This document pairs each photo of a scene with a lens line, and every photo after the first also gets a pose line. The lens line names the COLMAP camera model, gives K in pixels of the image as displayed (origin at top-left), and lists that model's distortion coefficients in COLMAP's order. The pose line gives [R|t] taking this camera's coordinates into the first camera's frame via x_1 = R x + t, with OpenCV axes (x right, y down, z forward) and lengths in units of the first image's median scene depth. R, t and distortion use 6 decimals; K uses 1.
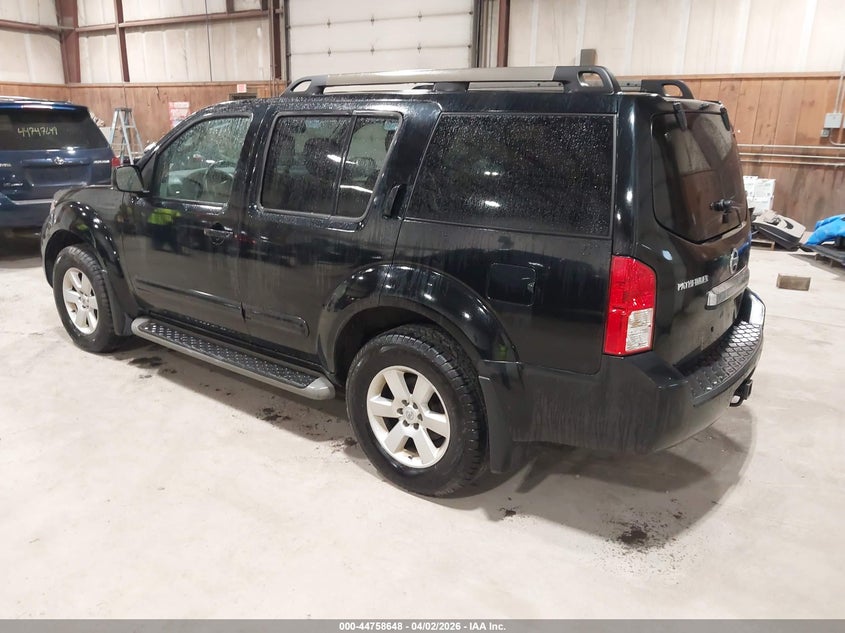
lens RADIAL K [[707.9, 0, 419.1], [0, 707.9, 321.4], [0, 0, 1]] dist [0.024841, -0.018803]
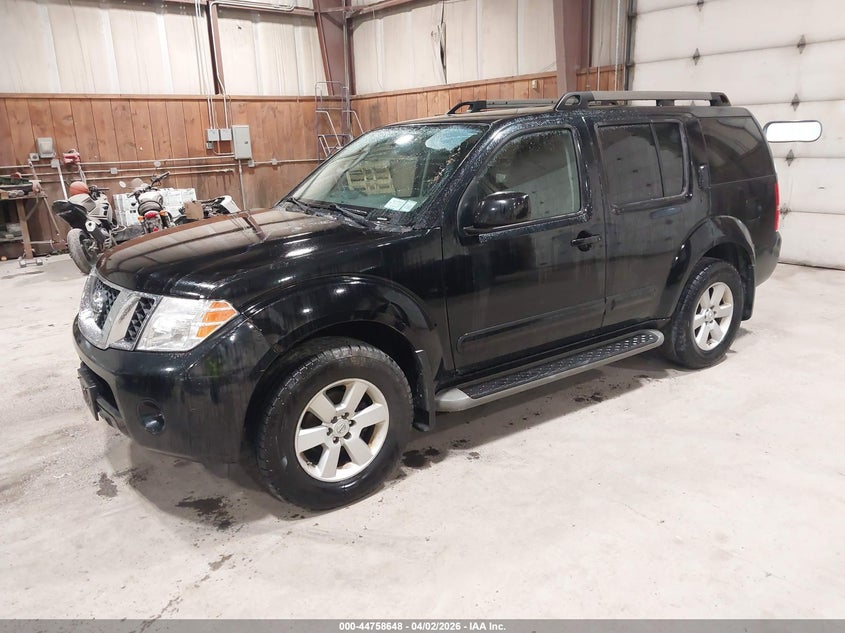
lens RADIAL K [[707.9, 0, 418.6], [0, 707.9, 312.7], [0, 0, 1]] dist [0.024841, -0.018803]
pose [[0.240250, -0.266388, 0.933444, -0.691781], [0.304347, 0.933794, 0.188155, -0.153007], [-0.921766, 0.238886, 0.305419, 0.483060]]
